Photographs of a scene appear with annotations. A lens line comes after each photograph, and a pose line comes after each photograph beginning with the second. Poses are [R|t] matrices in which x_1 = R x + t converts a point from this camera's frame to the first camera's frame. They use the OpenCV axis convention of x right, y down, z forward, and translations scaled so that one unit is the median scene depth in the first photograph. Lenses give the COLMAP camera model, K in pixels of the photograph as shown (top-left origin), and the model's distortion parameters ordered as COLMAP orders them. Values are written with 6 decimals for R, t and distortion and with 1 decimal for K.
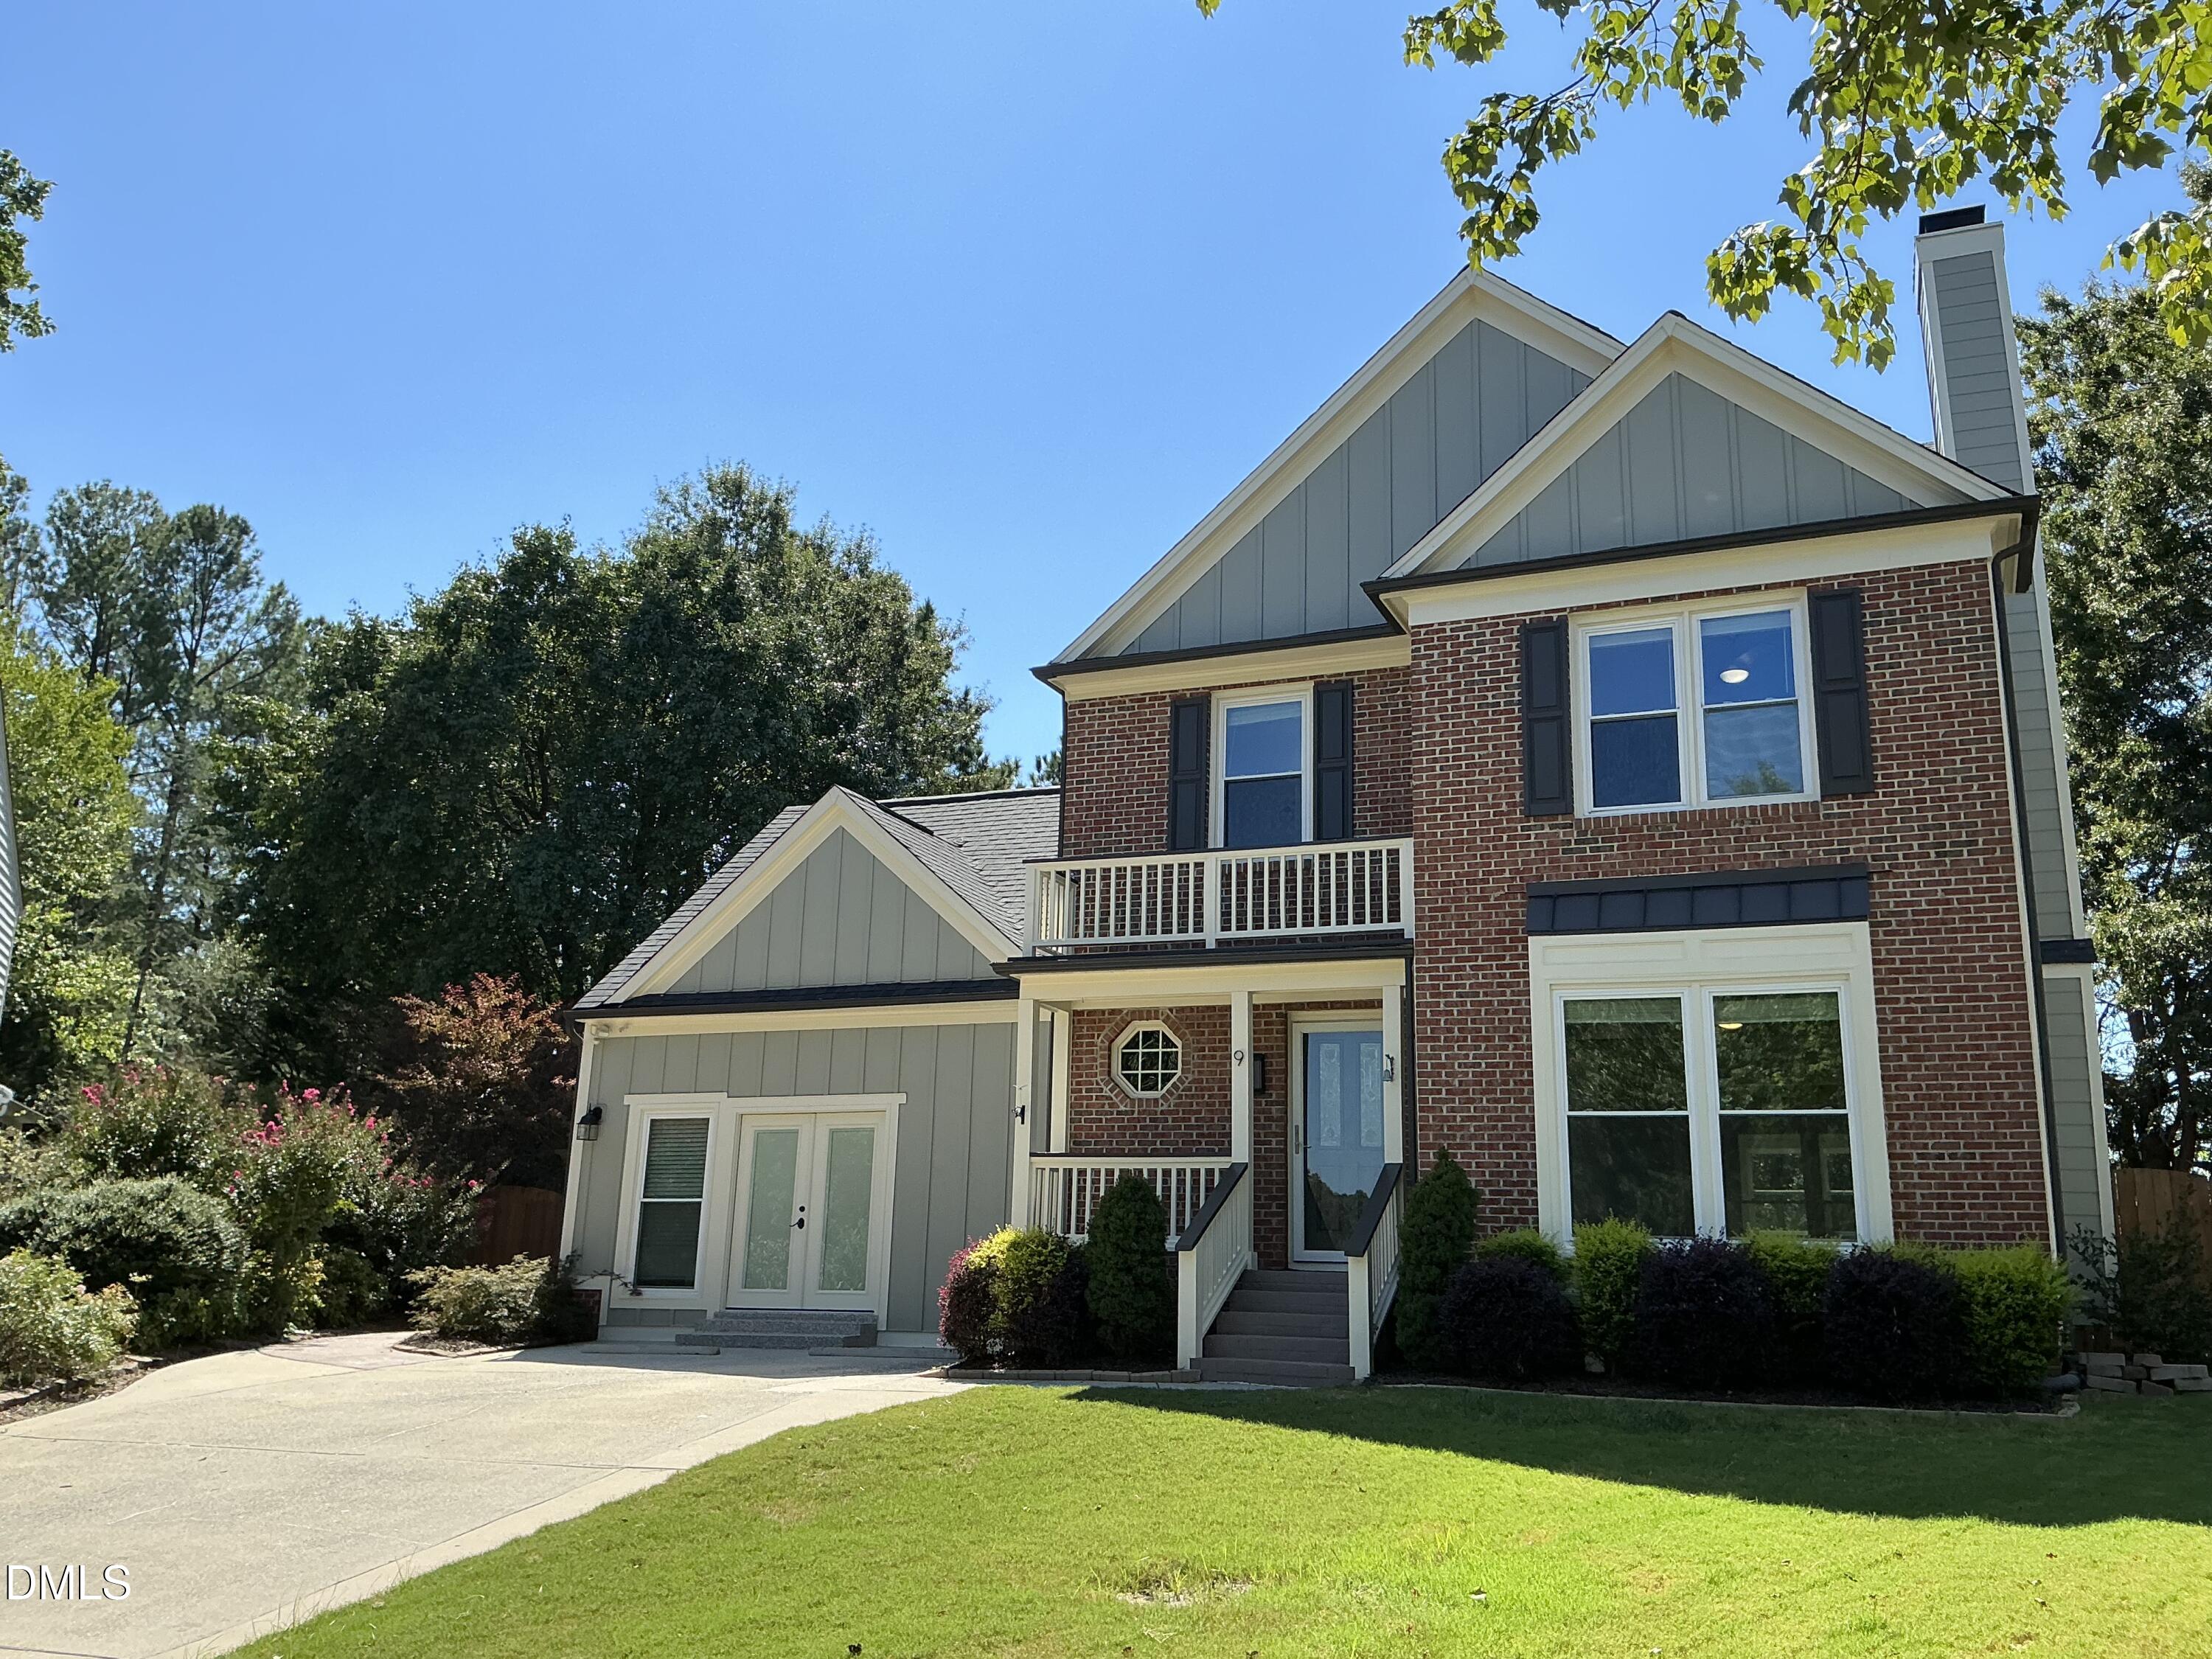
lens RADIAL K [[1846.2, 0, 1106.0], [0, 1846.2, 829.5], [0, 0, 1]] dist [0.147991, -0.271402]
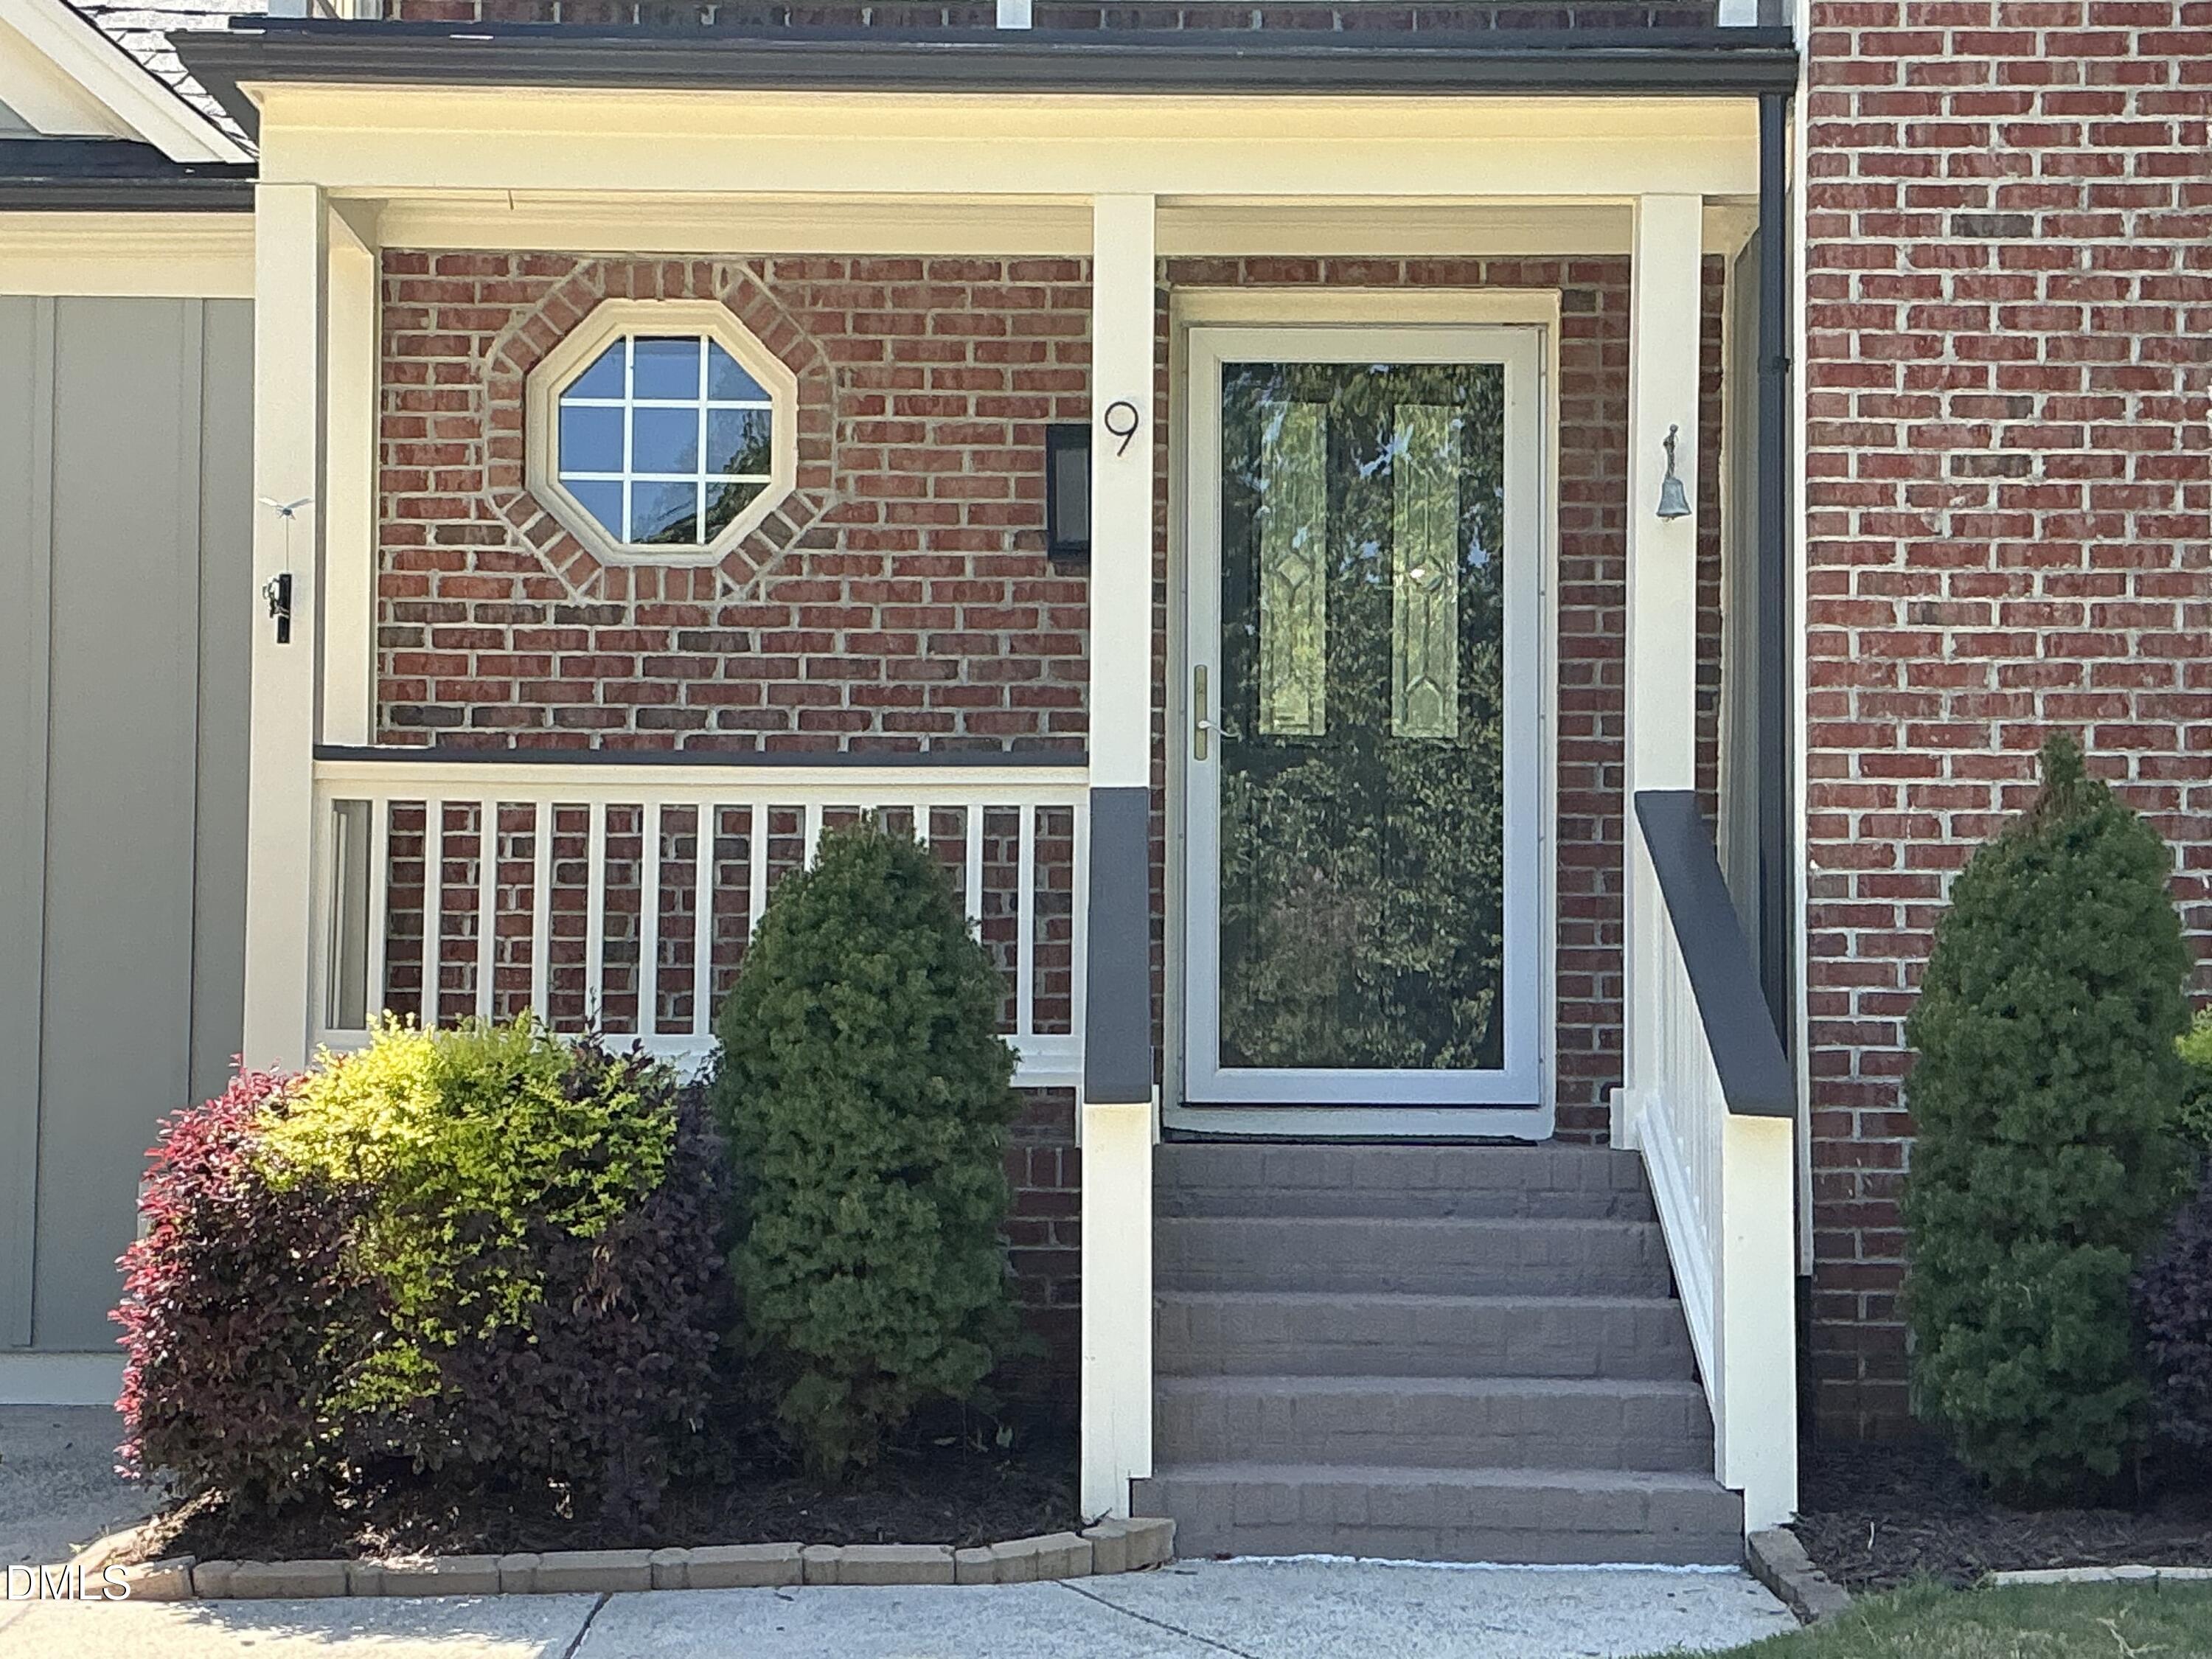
lens RADIAL K [[4027.8, 0, 1106.0], [0, 4027.8, 829.5], [0, 0, 1]] dist [0.155353, -0.183777]
pose [[0.925112, 0.003692, 0.379676, -0.177702], [-0.074720, 0.982170, 0.172510, 0.082801], [-0.372269, -0.187960, 0.908893, 0.456532]]
